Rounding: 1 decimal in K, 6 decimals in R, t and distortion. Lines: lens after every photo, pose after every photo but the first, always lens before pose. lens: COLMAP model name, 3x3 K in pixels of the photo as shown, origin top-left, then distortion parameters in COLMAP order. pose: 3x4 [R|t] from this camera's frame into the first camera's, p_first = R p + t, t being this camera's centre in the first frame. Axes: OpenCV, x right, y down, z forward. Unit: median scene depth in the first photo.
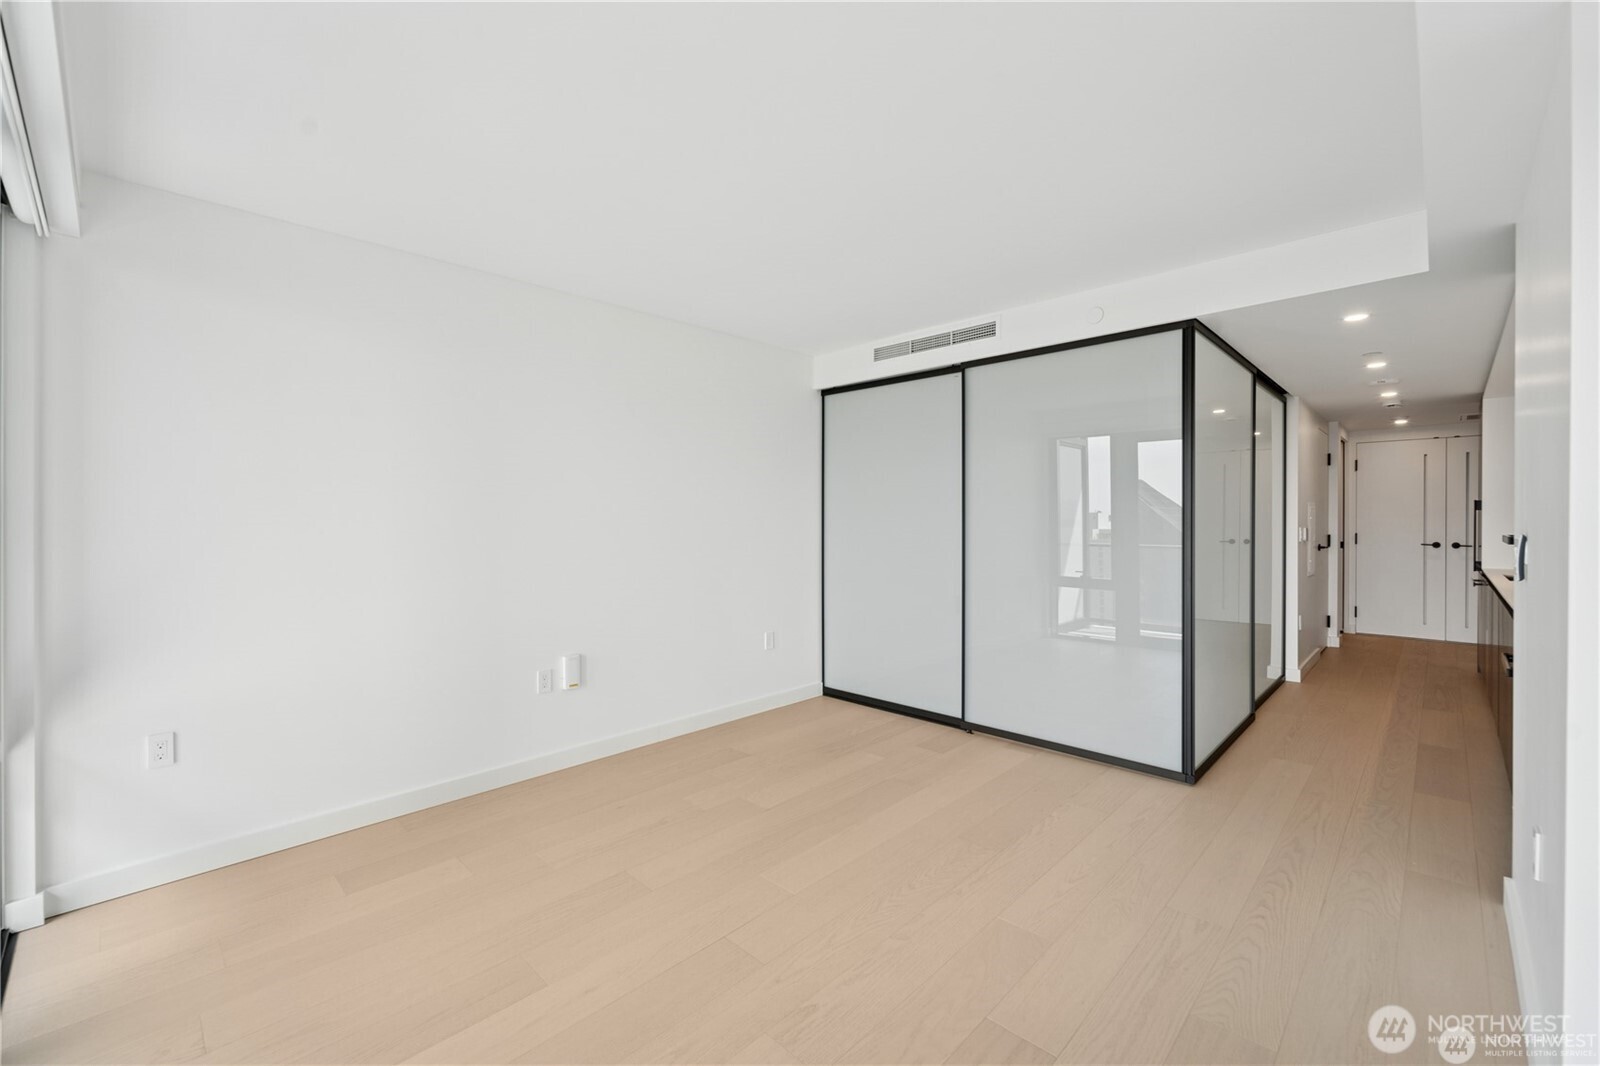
lens RADIAL K [[657.5, 0, 804.8], [0, 657.5, 525.5], [0, 0, 1]] dist [0.003667, -0.001967]
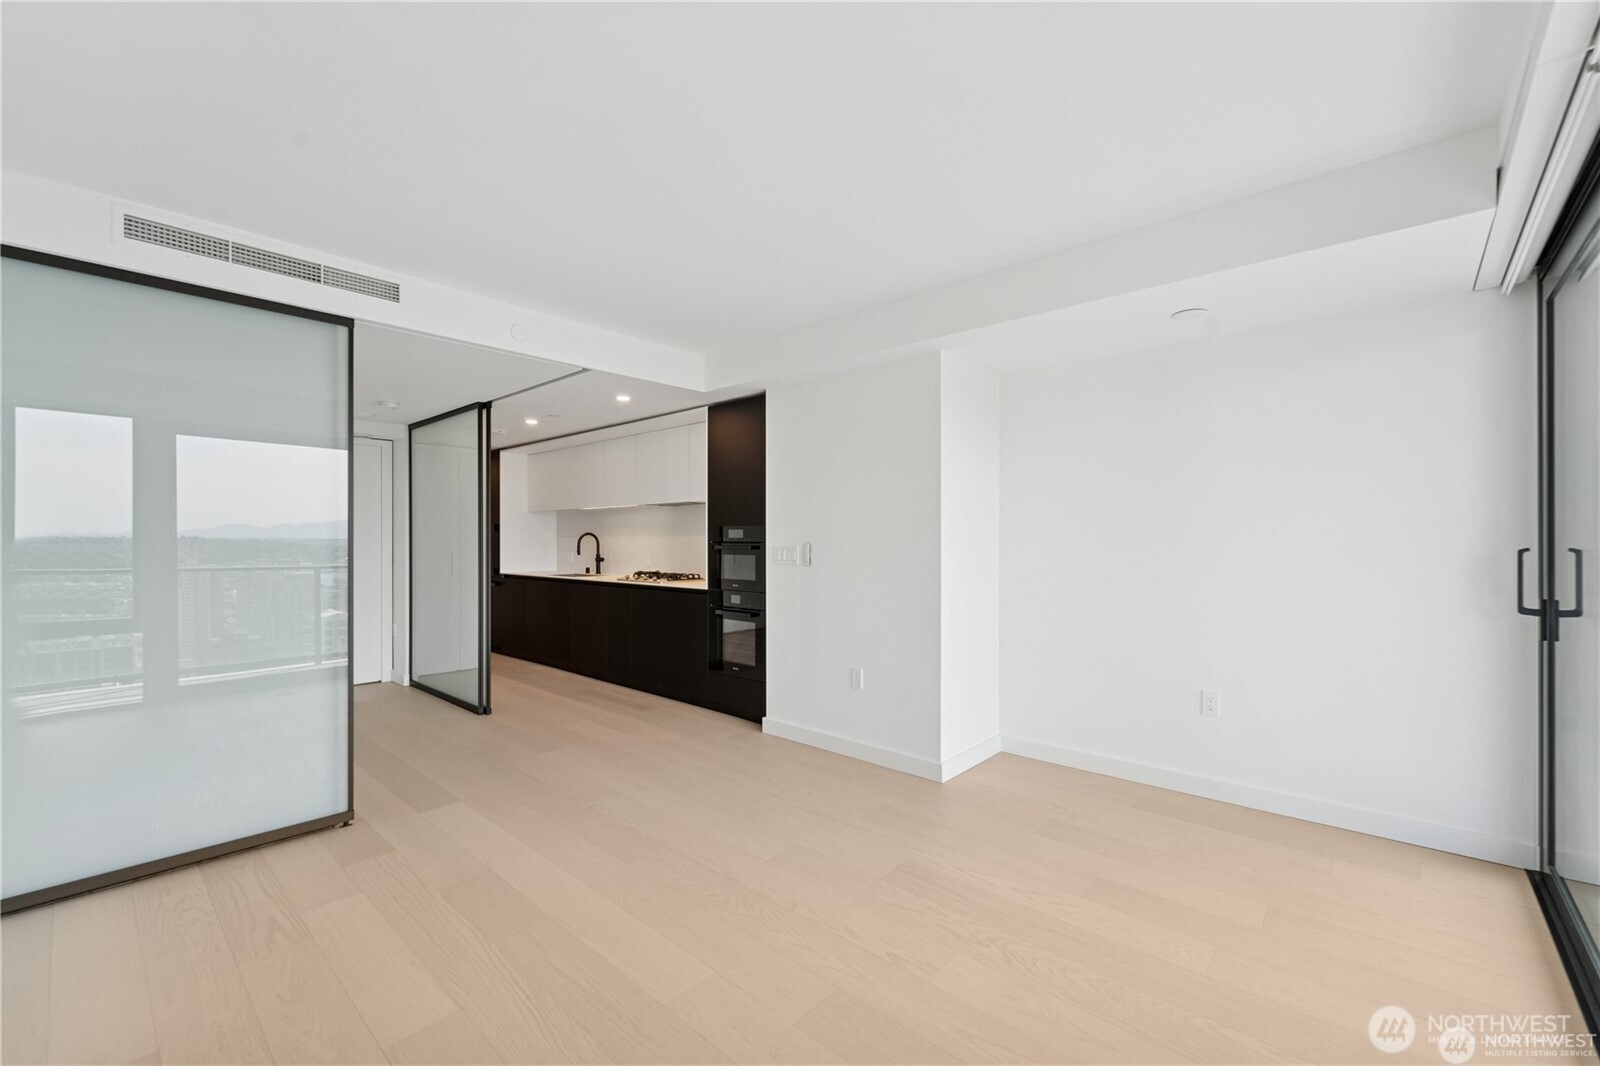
lens RADIAL K [[657.5, 0, 795.8], [0, 657.5, 541.8], [0, 0, 1]] dist [0.003667, -0.001967]
pose [[-0.027244, -0.000639, 0.999629, -0.299958], [0.006305, 0.999980, 0.000811, 0.001490], [-0.999609, 0.006325, -0.027240, 0.314688]]
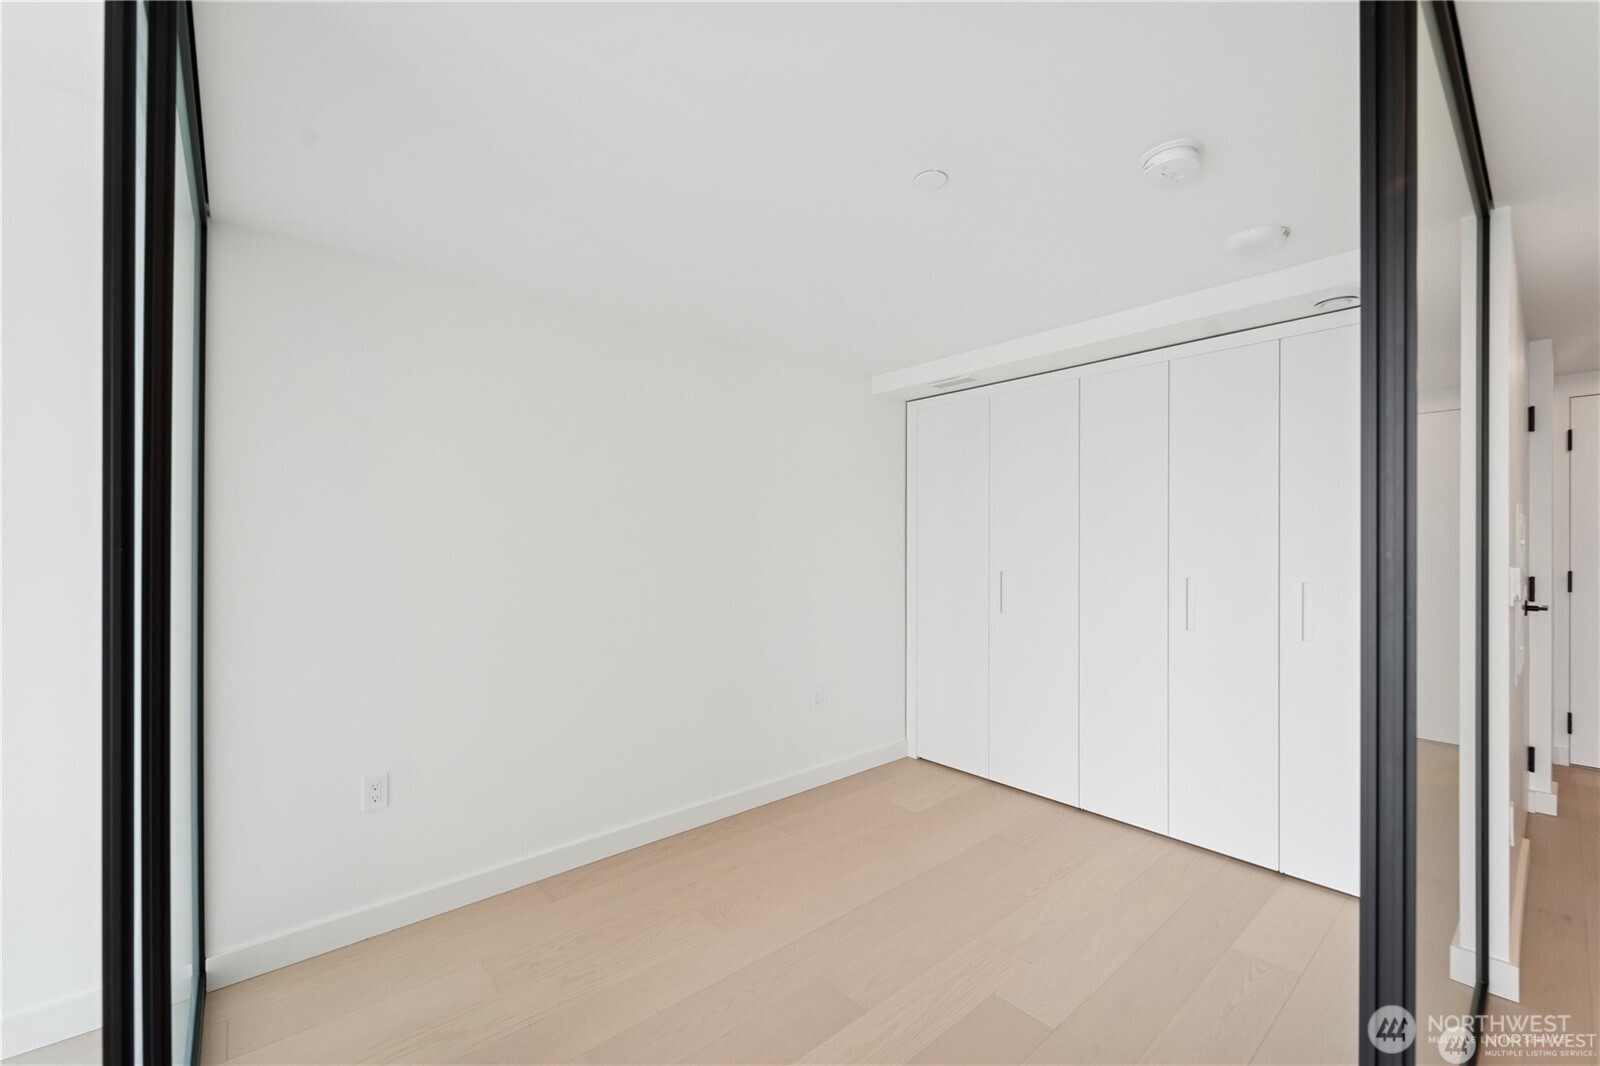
lens RADIAL K [[657.5, 0, 794.7], [0, 657.5, 538.8], [0, 0, 1]] dist [0.003667, -0.001967]
pose [[0.995675, 0.004205, -0.092809, 0.309181], [-0.005110, 0.999942, -0.009514, -0.006027], [0.092763, 0.009947, 0.995638, 0.477230]]
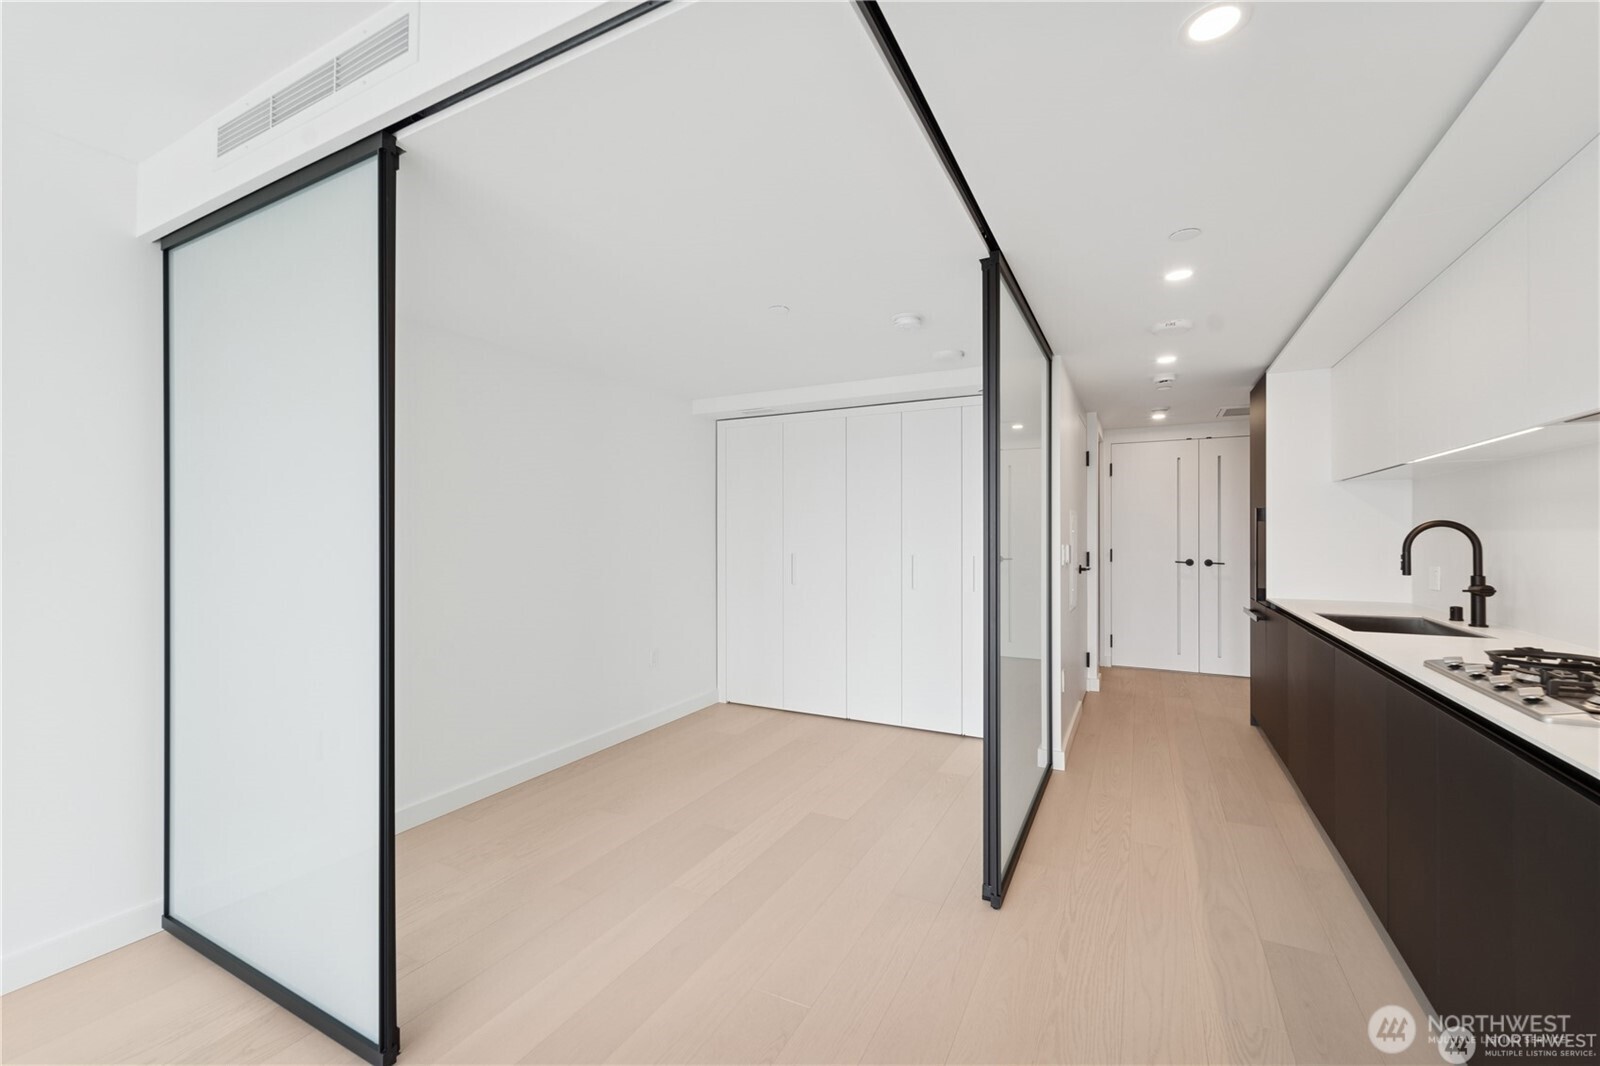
lens RADIAL K [[657.5, 0, 805.1], [0, 657.5, 527.7], [0, 0, 1]] dist [0.003667, -0.001967]
pose [[0.956928, 0.004126, 0.290296, 0.231319], [-0.000036, 0.999901, -0.014093, -0.004007], [-0.290325, 0.013475, 0.956833, 0.330381]]
